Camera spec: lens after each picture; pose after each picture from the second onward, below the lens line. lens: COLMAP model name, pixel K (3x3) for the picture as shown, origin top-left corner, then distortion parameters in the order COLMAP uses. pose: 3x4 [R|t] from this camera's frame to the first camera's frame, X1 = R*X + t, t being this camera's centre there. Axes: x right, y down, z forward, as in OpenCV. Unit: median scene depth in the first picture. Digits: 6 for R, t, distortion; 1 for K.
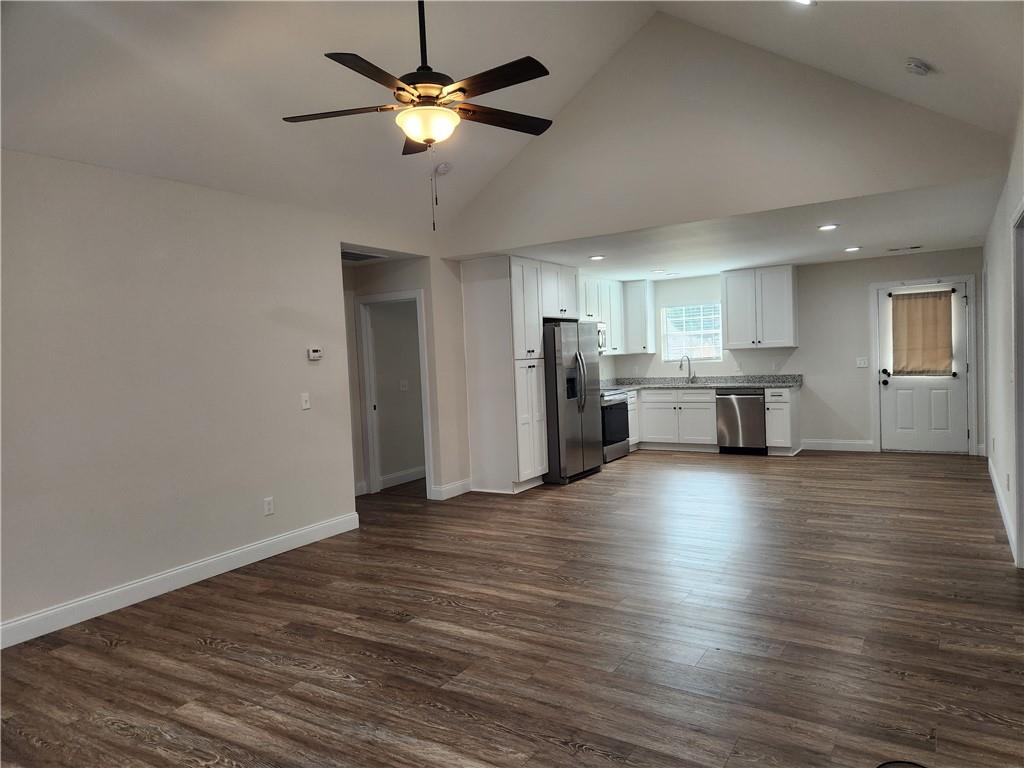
lens RADIAL K [[679.1, 0, 515.5], [0, 679.1, 365.7], [0, 0, 1]] dist [0.070463, -0.052750]
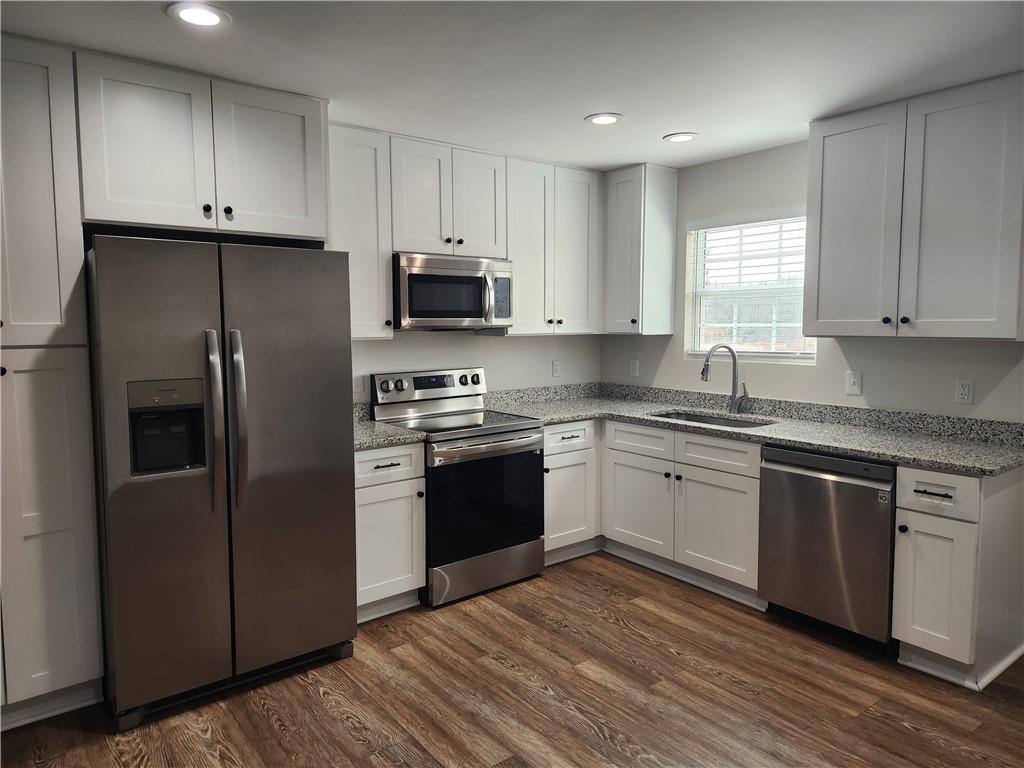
lens RADIAL K [[679.1, 0, 515.5], [0, 679.1, 365.7], [0, 0, 1]] dist [0.070463, -0.052750]
pose [[0.944007, 0.063526, -0.323752, 0.280128], [-0.043595, 0.996701, 0.068454, -0.026683], [0.327033, -0.050507, 0.943662, 0.600602]]
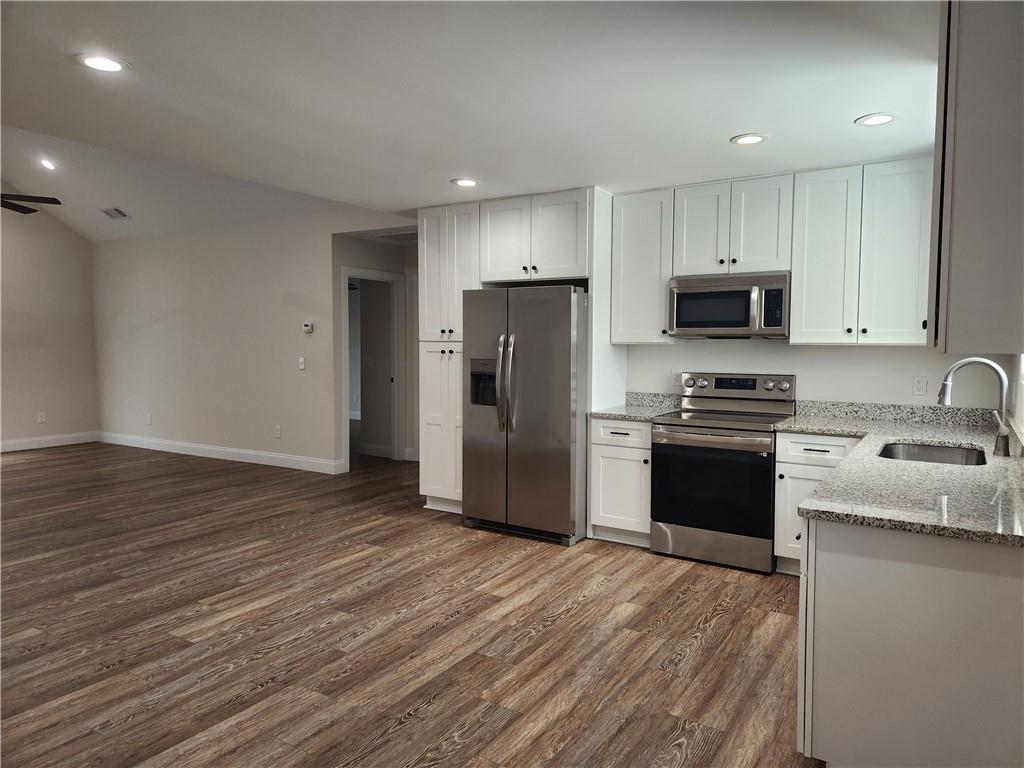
lens RADIAL K [[679.1, 0, 515.5], [0, 679.1, 365.7], [0, 0, 1]] dist [0.070463, -0.052750]
pose [[0.000986, 0.086315, -0.996267, 0.596346], [-0.018873, 0.996092, 0.086281, -0.037879], [0.999821, 0.018718, 0.002612, 0.834648]]
